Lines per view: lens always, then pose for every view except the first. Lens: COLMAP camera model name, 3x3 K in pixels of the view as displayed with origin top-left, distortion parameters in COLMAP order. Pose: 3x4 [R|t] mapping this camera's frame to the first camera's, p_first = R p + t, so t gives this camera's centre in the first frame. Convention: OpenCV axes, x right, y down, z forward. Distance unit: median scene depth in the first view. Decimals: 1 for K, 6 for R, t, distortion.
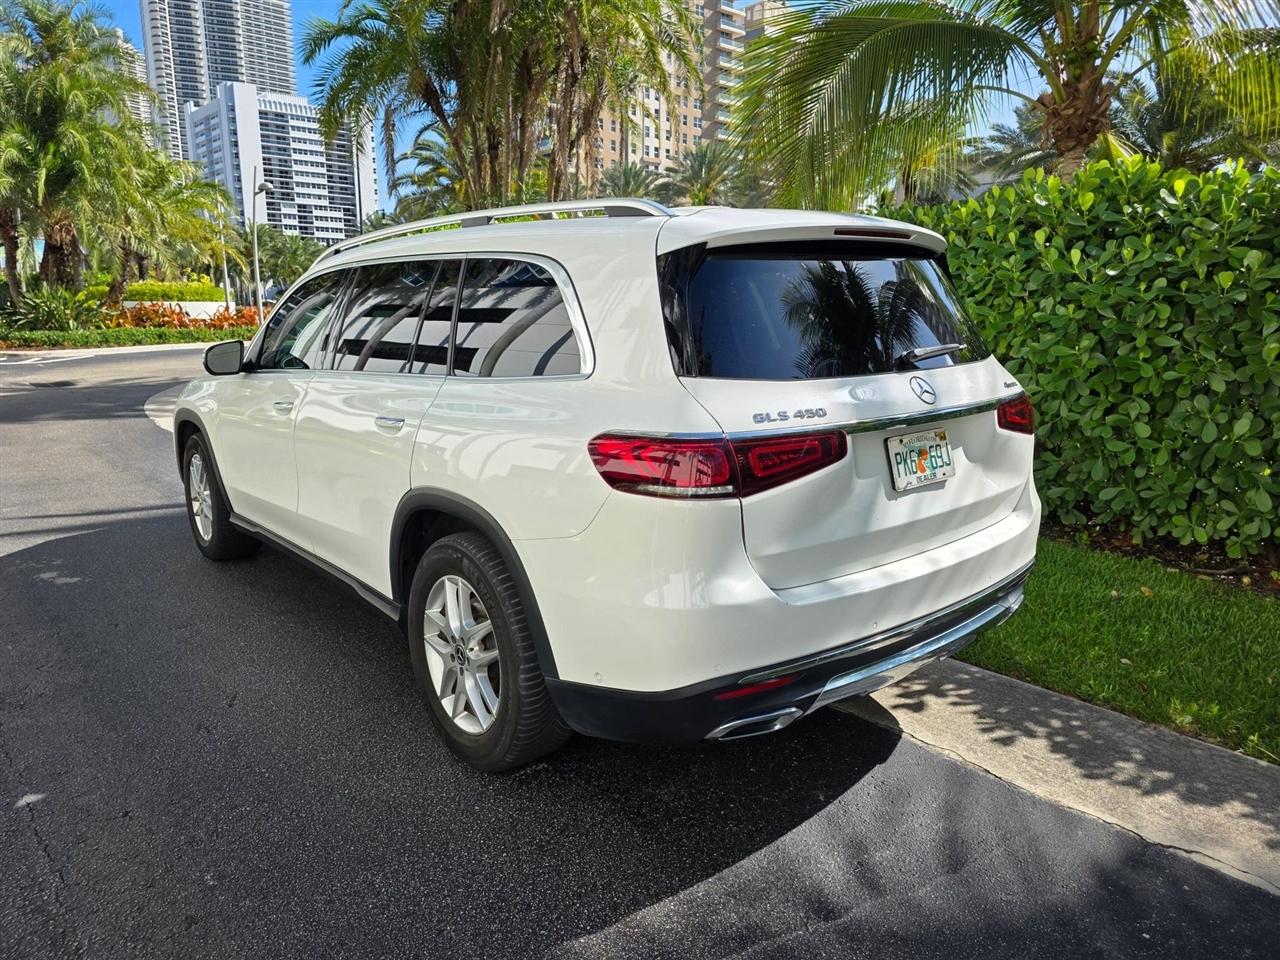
lens RADIAL K [[862.5, 0, 638.1], [0, 862.5, 482.3], [0, 0, 1]] dist [0.054524, -0.041174]
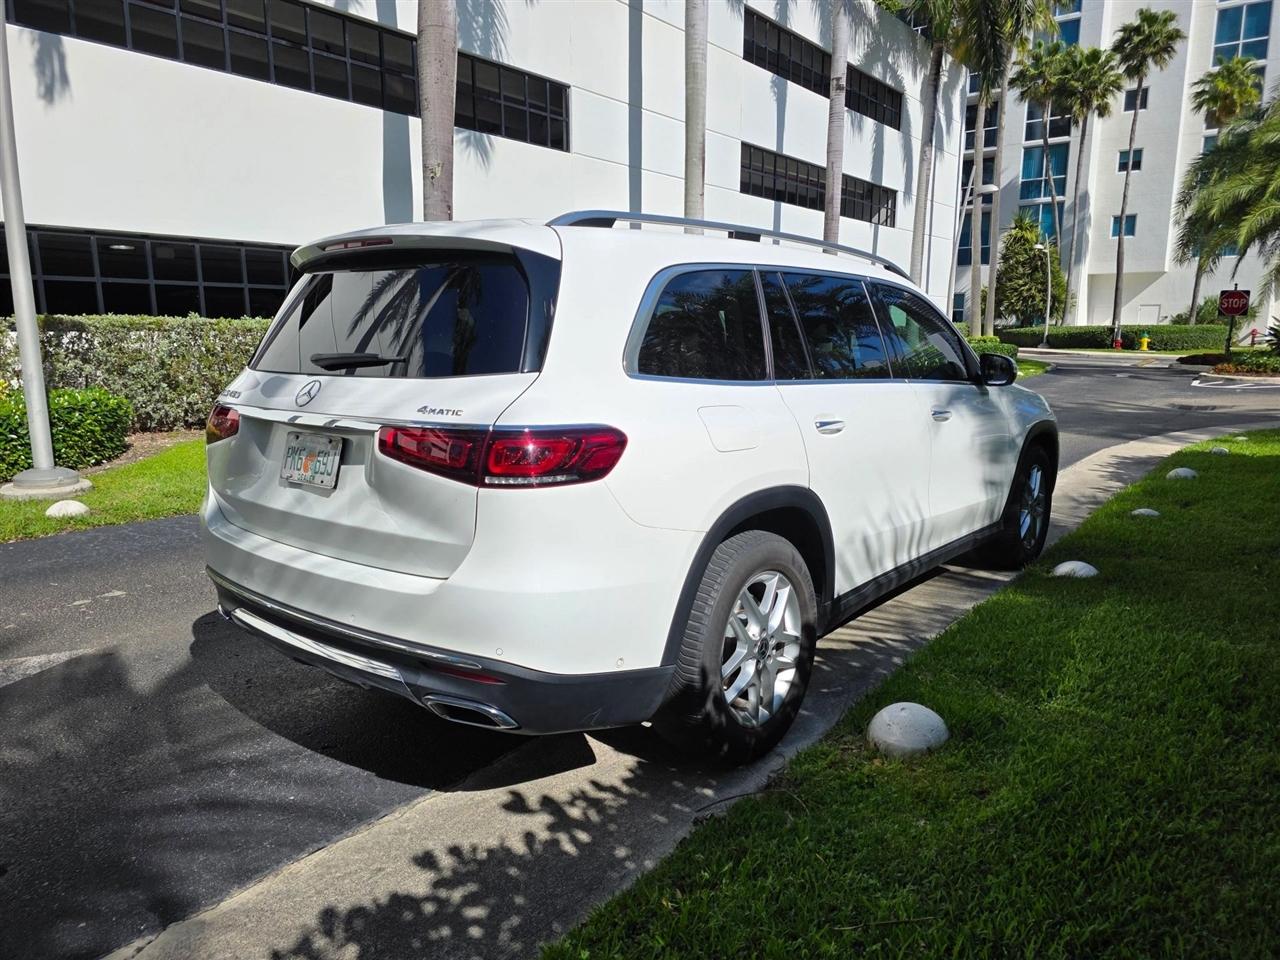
lens RADIAL K [[862.0, 0, 642.7], [0, 862.0, 481.3], [0, 0, 1]] dist [0.058766, -0.045936]
pose [[0.186424, 0.170096, -0.967633, 1.074195], [-0.201207, 0.970633, 0.131859, -0.166650], [0.961645, 0.170113, 0.215174, 0.888412]]
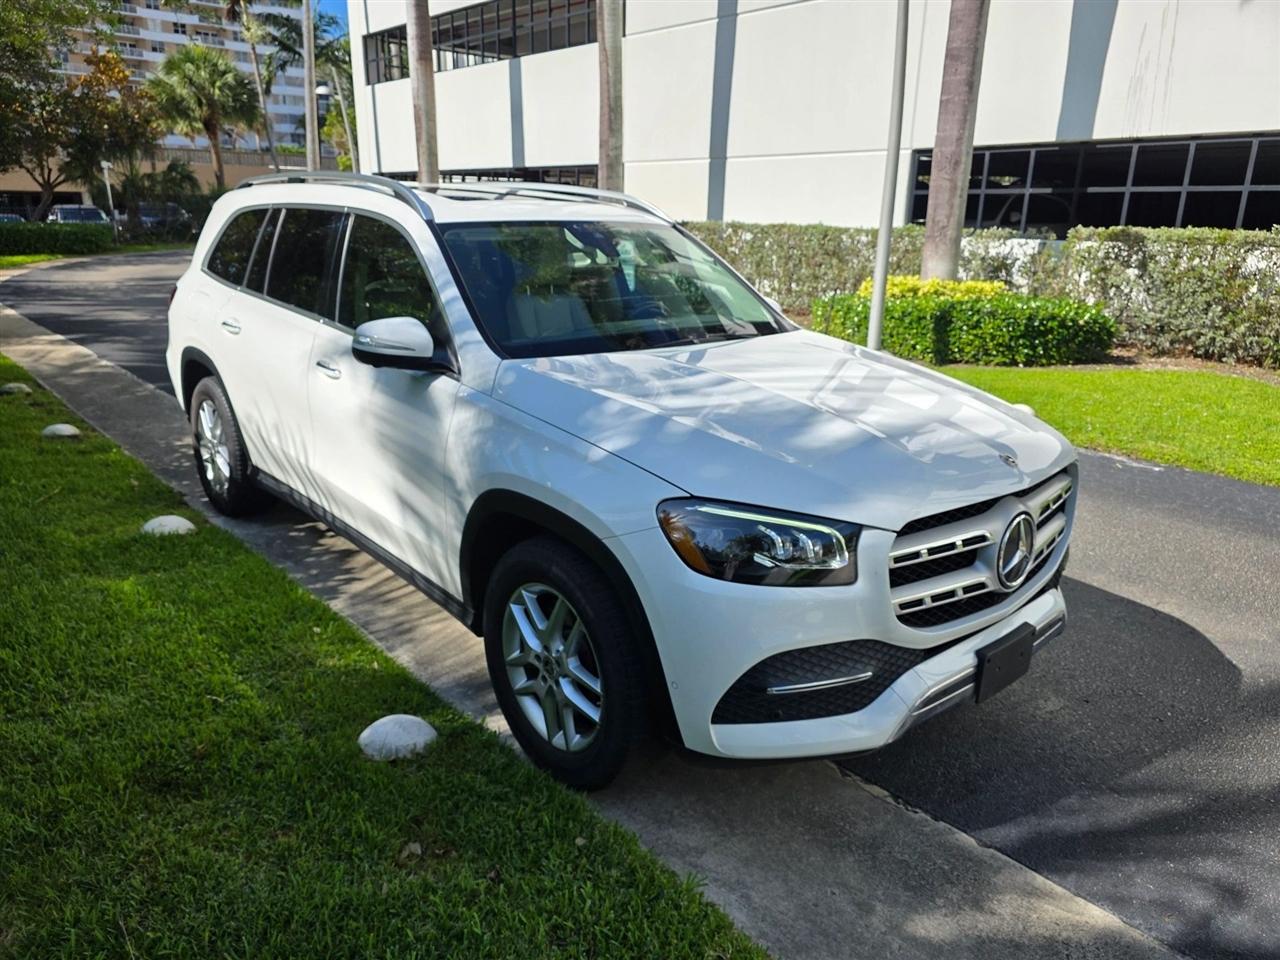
lens RADIAL K [[866.3, 0, 641.6], [0, 866.3, 487.8], [0, 0, 1]] dist [0.050444, -0.043121]
pose [[-0.999638, -0.021605, -0.016065, -0.461223], [-0.026667, 0.876738, 0.480228, -0.534135], [0.003710, 0.480483, -0.876996, 2.548744]]
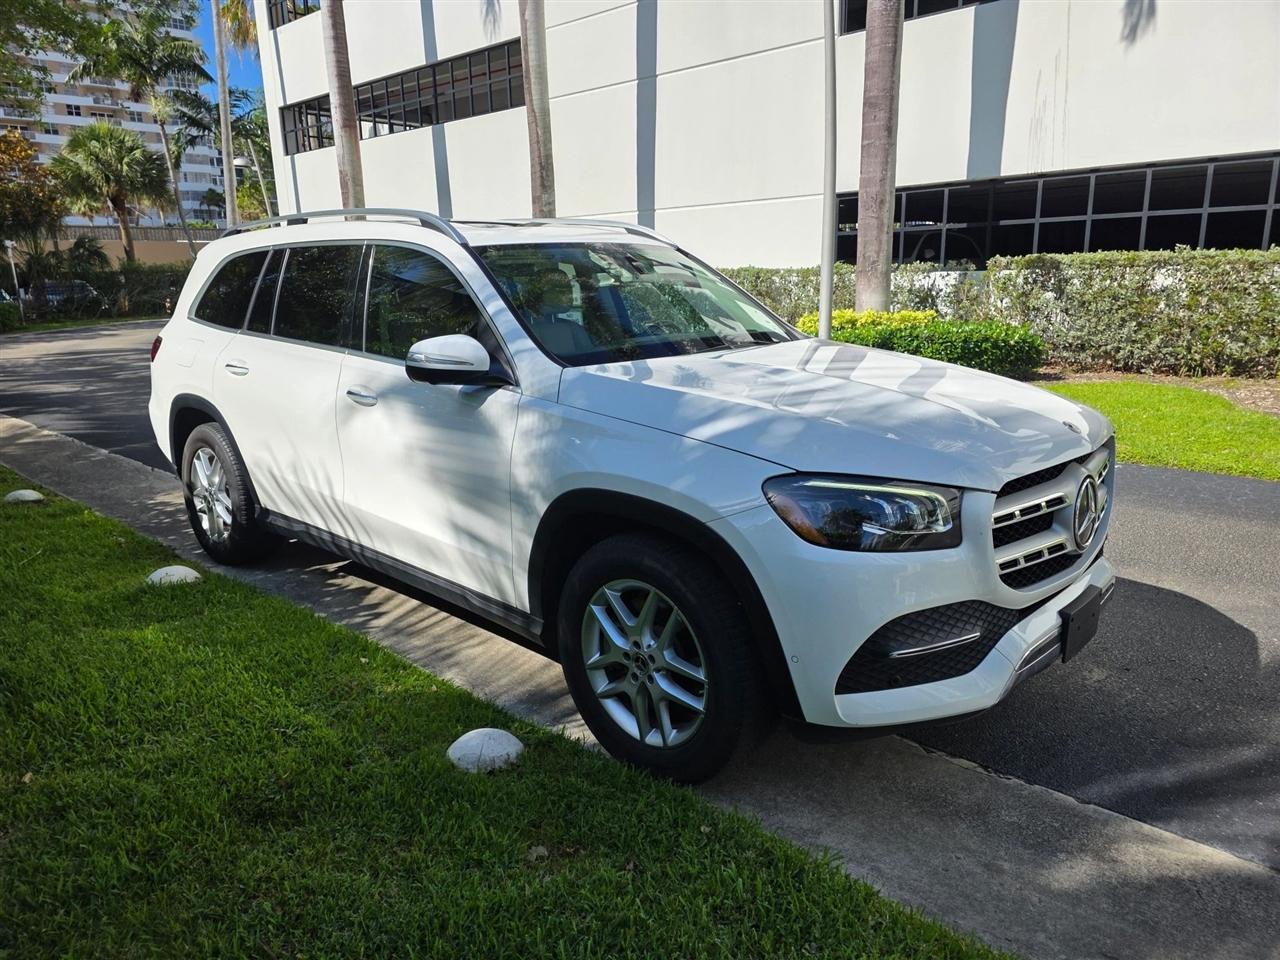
lens RADIAL K [[857.9, 0, 633.4], [0, 857.9, 482.5], [0, 0, 1]] dist [0.060320, -0.048676]
pose [[-0.994707, 0.038830, -0.095132, -0.324185], [-0.004650, 0.907889, 0.419185, -0.489458], [0.102646, 0.417408, -0.902903, 2.571278]]
